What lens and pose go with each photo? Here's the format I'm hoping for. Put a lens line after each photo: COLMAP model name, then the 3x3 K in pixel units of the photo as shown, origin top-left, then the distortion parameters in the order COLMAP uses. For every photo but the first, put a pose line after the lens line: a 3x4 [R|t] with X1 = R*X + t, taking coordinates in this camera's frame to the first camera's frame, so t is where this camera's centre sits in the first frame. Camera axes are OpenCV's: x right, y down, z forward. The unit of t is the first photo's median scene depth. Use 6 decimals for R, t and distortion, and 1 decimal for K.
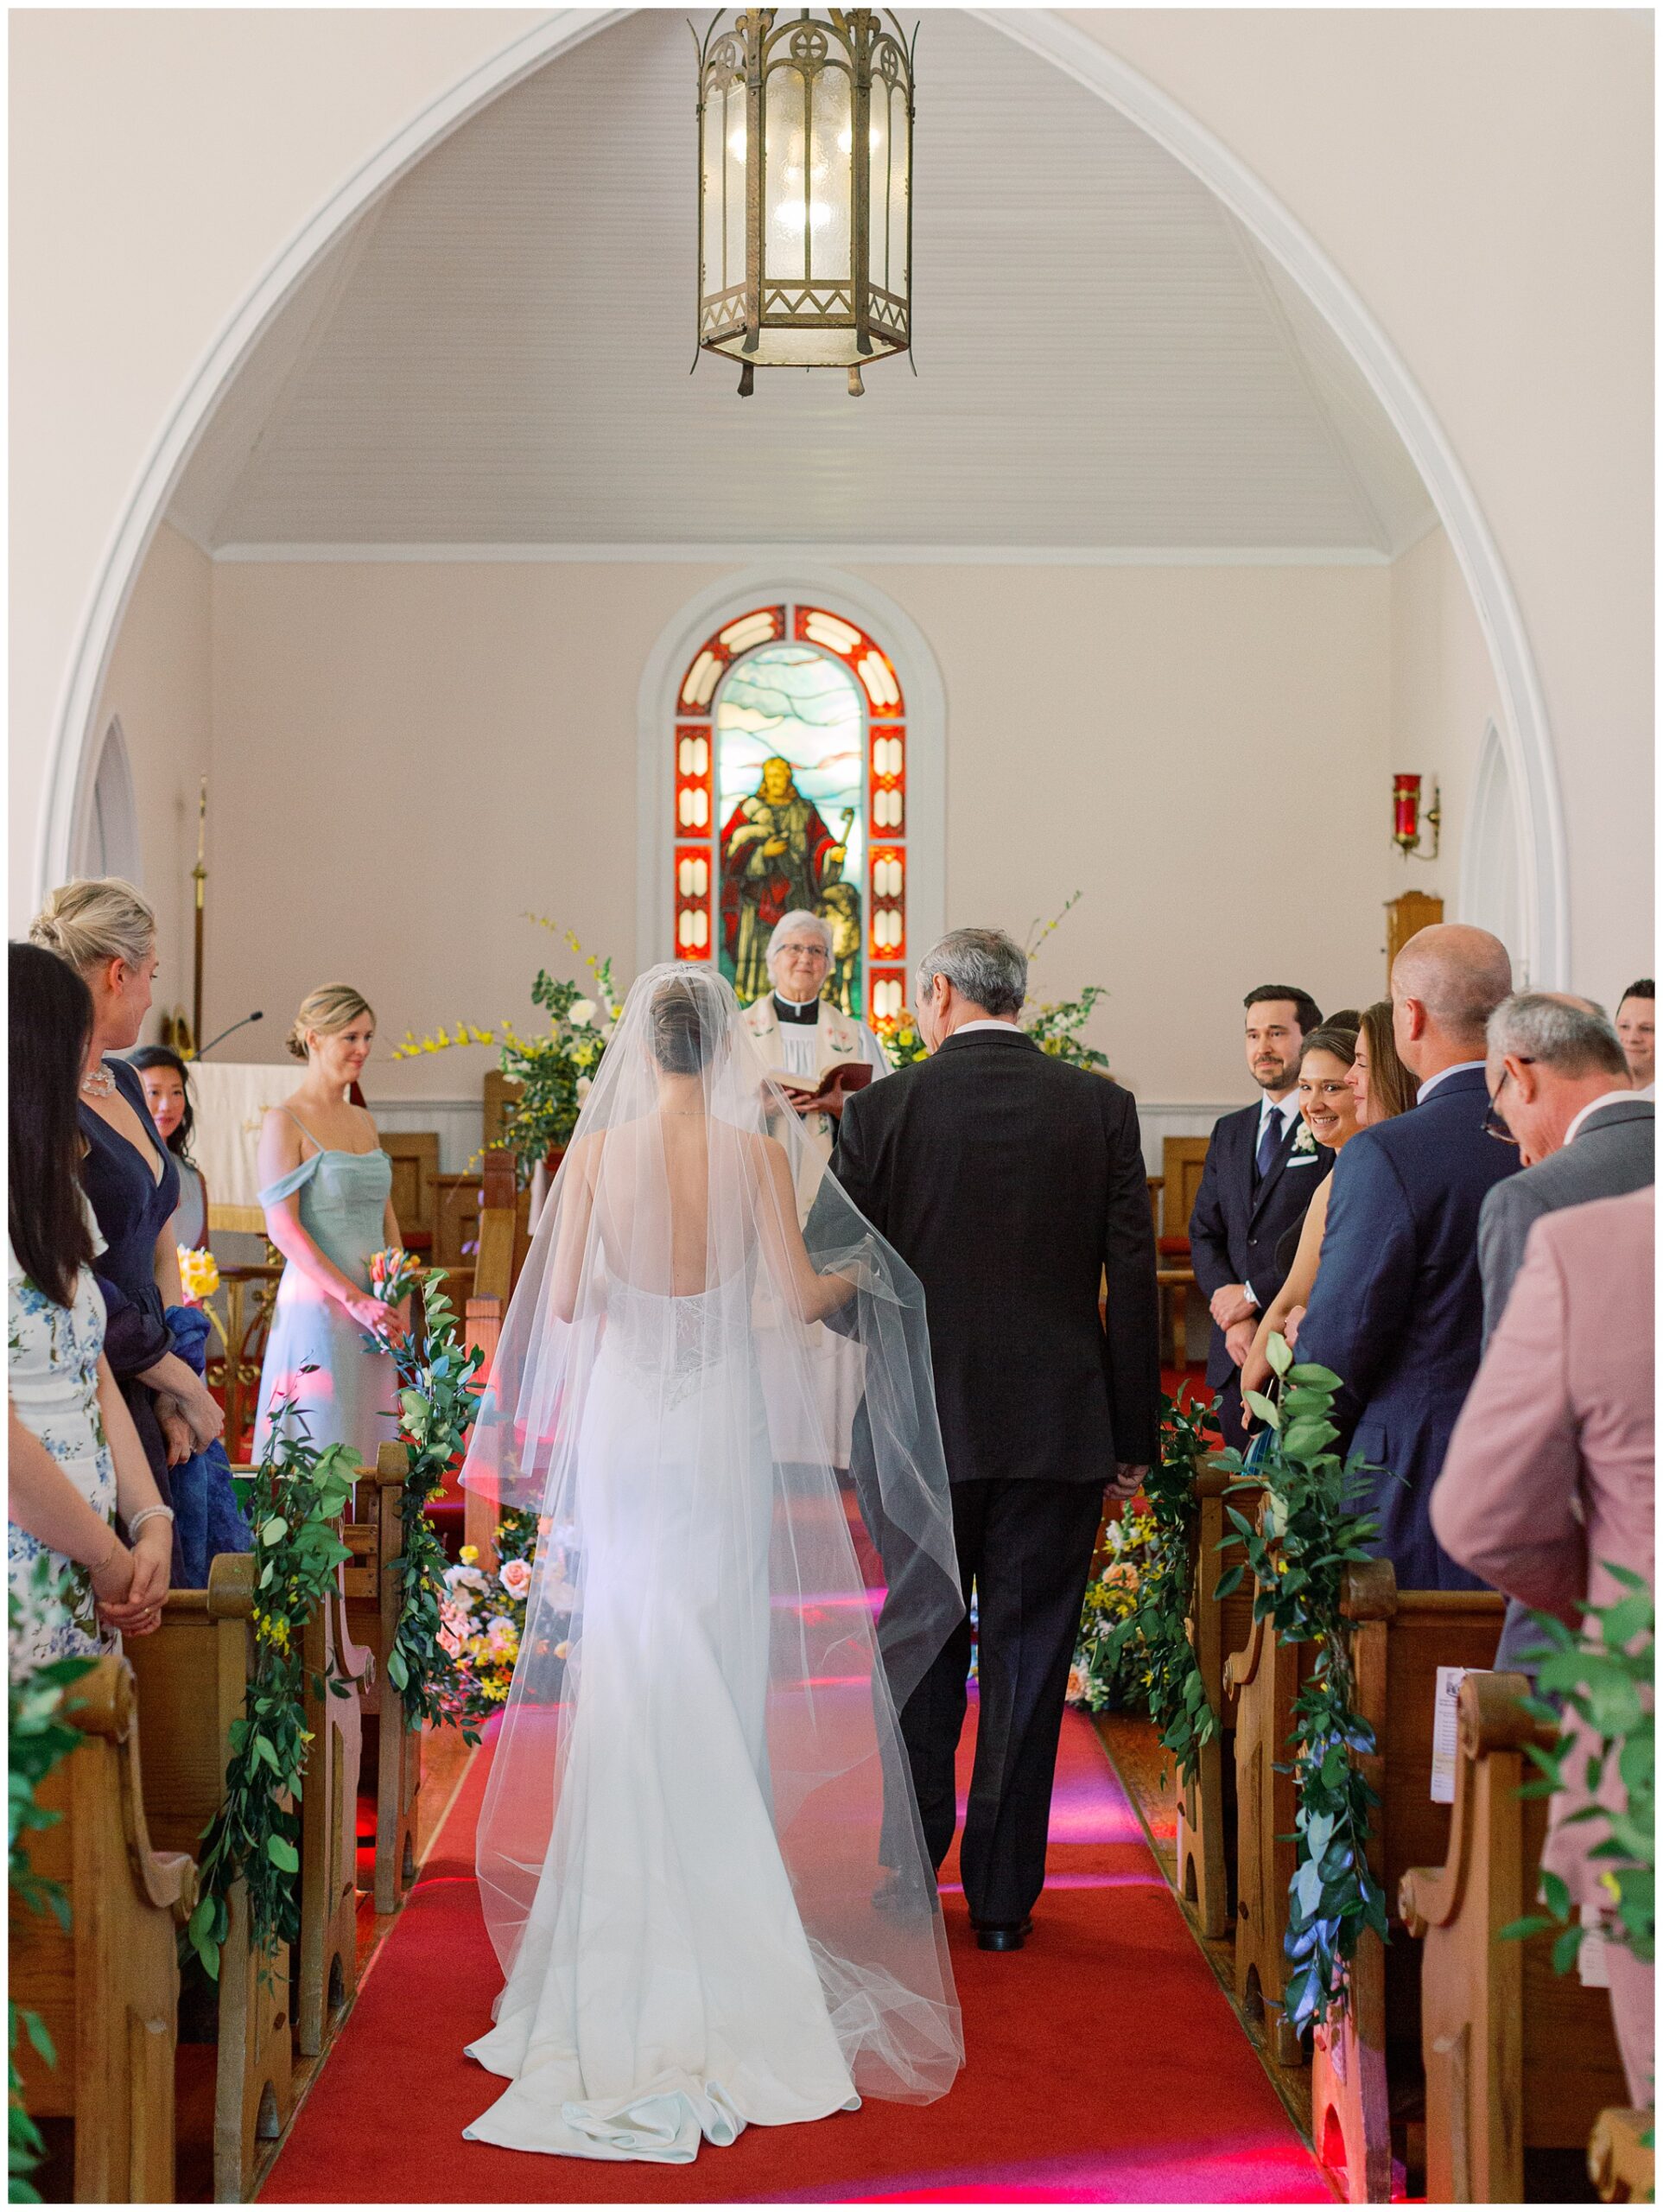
lens RADIAL K [[3100.1, 0, 831.5], [0, 3100.1, 1106.0], [0, 0, 1]] dist [0.026365, 0.035335]
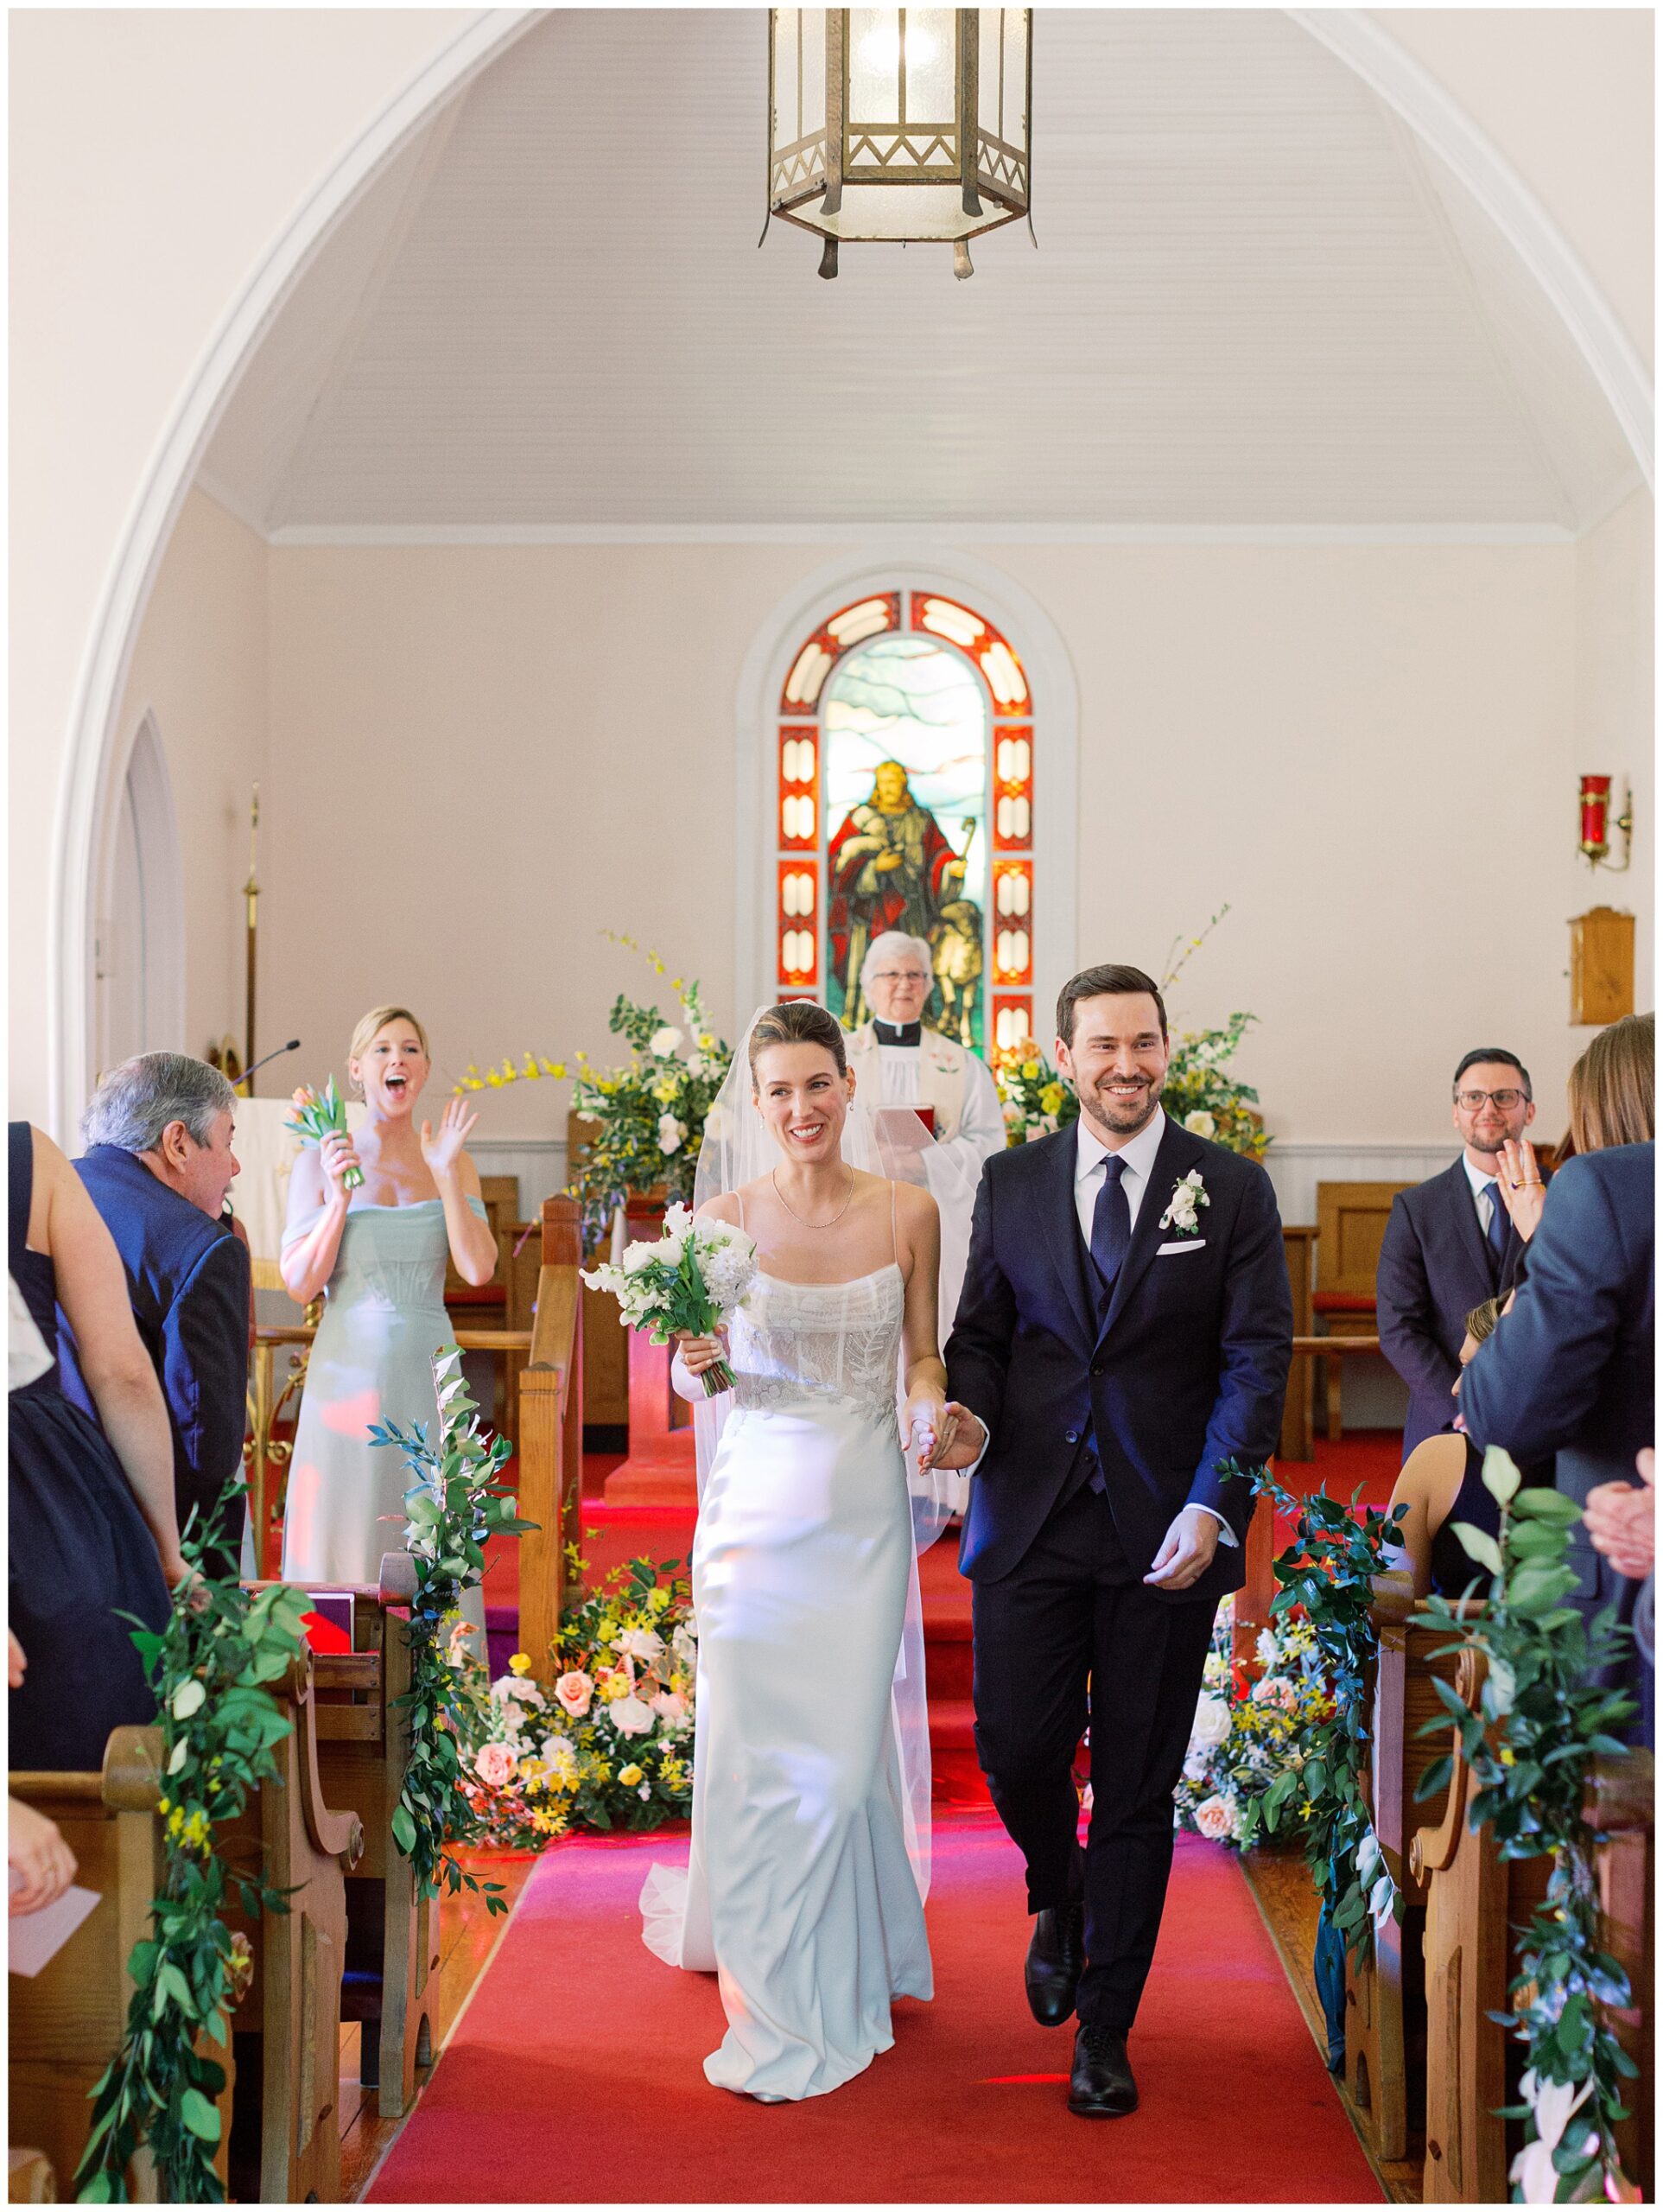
lens RADIAL K [[3104.7, 0, 855.4], [0, 3104.7, 1279.2], [0, 0, 1]] dist [0.035310, 0.017701]
pose [[0.999348, 0.001988, -0.036058, 0.006376], [-0.000450, 0.999091, 0.042619, -0.000166], [0.036110, -0.042575, 0.998440, 0.111540]]
